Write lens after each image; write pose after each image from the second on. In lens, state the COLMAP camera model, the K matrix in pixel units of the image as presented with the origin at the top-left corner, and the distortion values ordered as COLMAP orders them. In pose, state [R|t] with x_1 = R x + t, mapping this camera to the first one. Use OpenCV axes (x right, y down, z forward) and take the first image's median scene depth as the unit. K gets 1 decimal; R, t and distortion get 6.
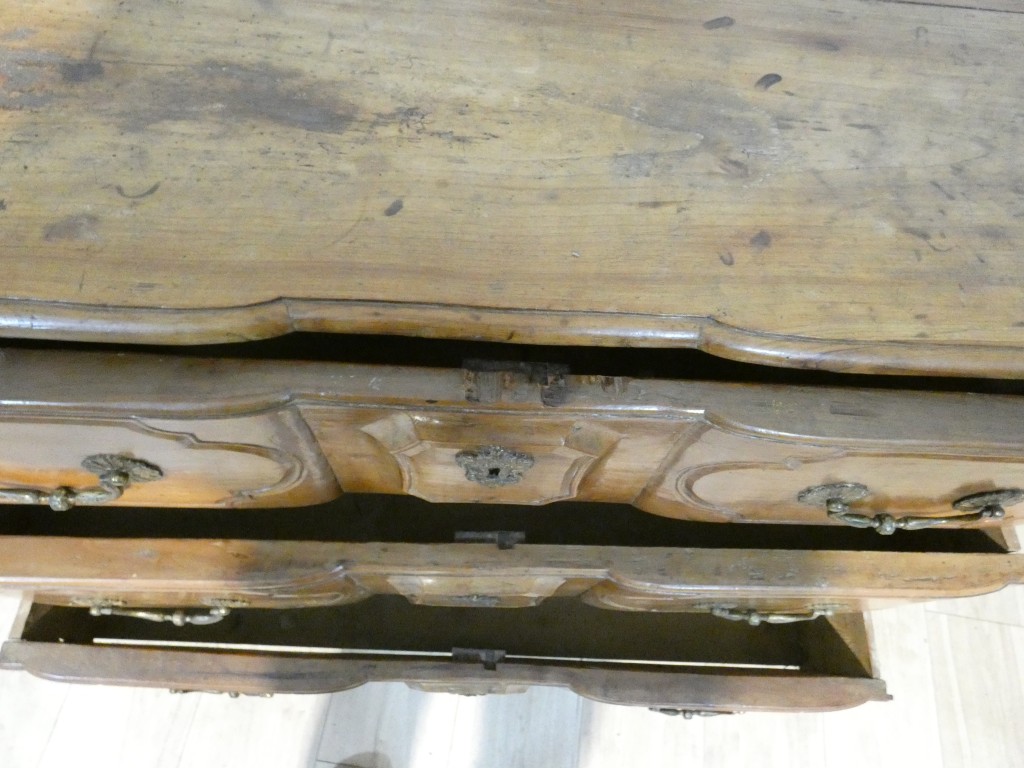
lens RADIAL K [[617.9, 0, 517.8], [0, 617.9, 384.1], [0, 0, 1]] dist [-0.001936, -0.003667]
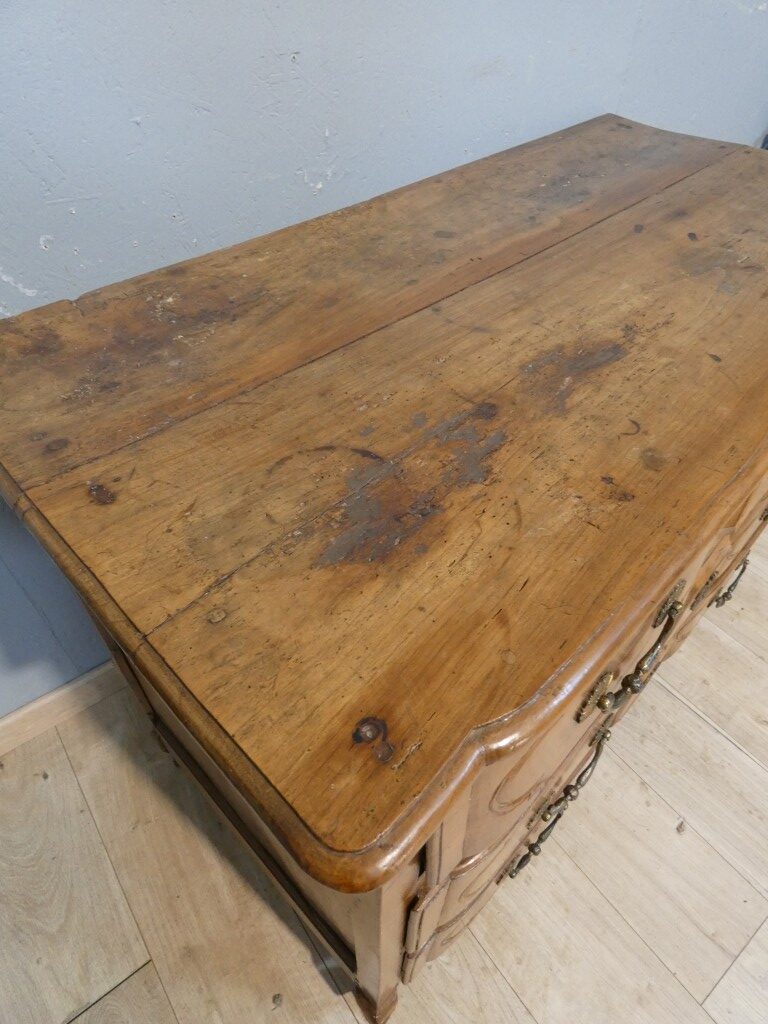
lens RADIAL K [[615.8, 0, 388.4], [0, 615.8, 513.5], [0, 0, 1]] dist [-0.001175, -0.002015]
pose [[0.693871, -0.566826, 0.444129, -1.417923], [0.673387, 0.729270, -0.121304, -0.313917], [-0.255132, 0.383240, 0.887713, 0.013666]]
